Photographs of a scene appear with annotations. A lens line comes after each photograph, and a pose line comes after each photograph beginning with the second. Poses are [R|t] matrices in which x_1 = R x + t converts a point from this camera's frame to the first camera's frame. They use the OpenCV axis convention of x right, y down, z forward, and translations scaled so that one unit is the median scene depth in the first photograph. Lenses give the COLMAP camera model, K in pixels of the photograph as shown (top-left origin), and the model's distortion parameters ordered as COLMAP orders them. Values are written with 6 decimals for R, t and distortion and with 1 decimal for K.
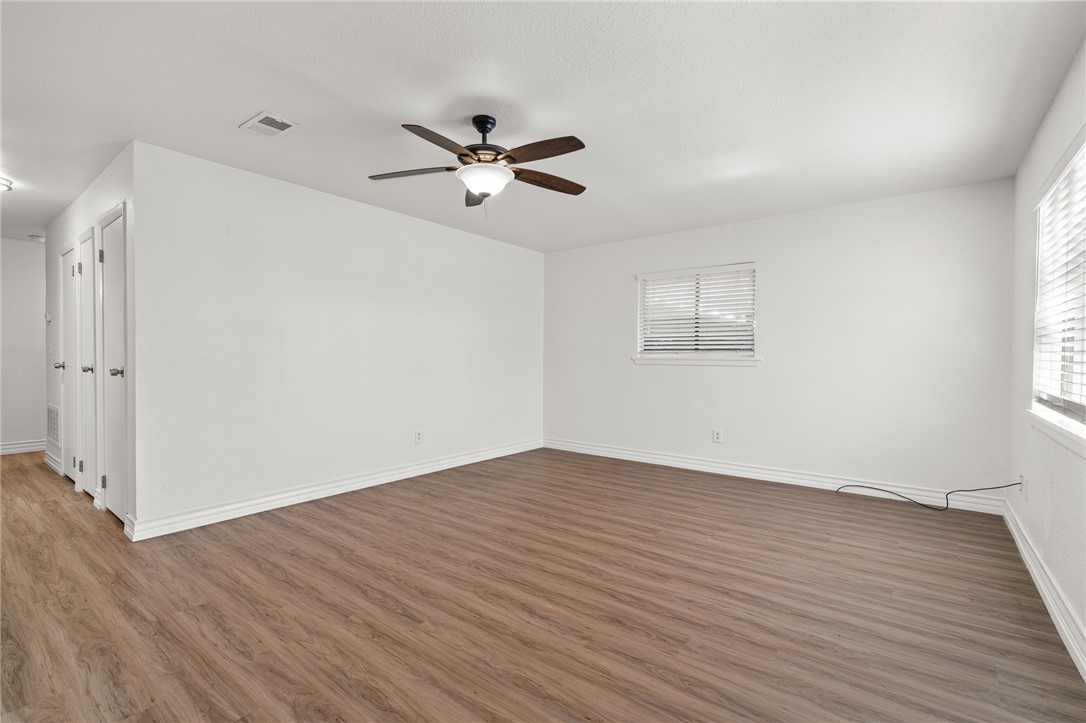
lens RADIAL K [[475.2, 0, 543.0], [0, 475.2, 361.5], [0, 0, 1]] dist [-0.001452, -0.000220]
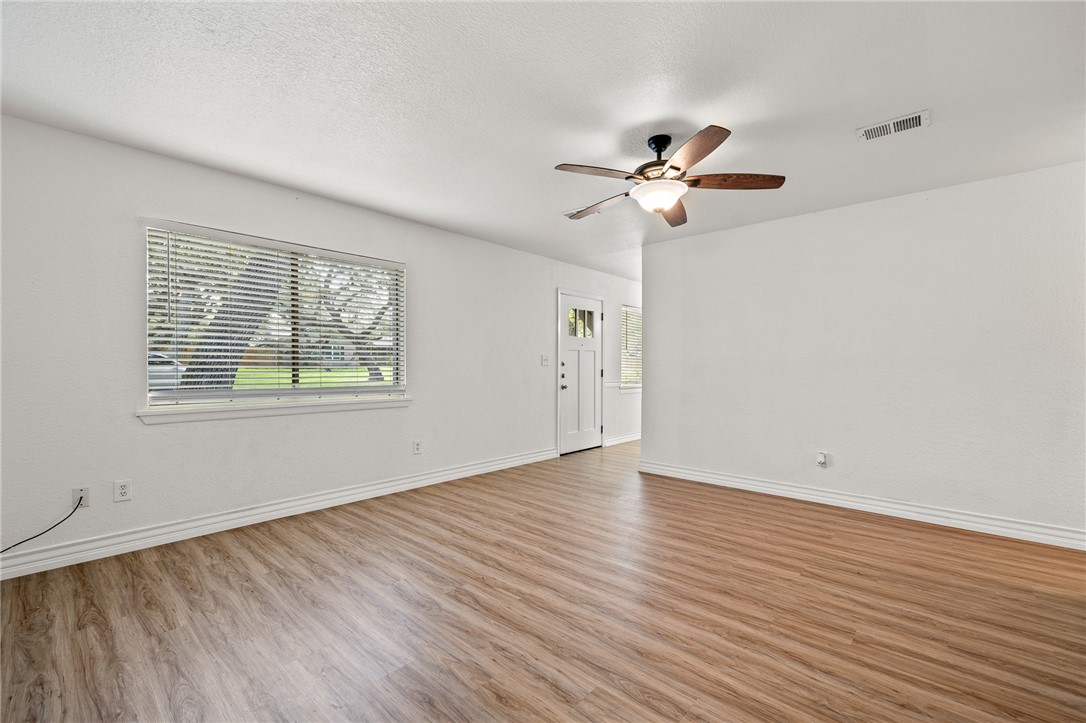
lens RADIAL K [[475.2, 0, 543.0], [0, 475.2, 361.5], [0, 0, 1]] dist [-0.001452, -0.000220]
pose [[-0.997635, -0.009488, 0.068081, 0.057615], [-0.009284, 0.999951, 0.003316, -0.022164], [-0.068109, 0.002676, -0.997674, 2.204532]]
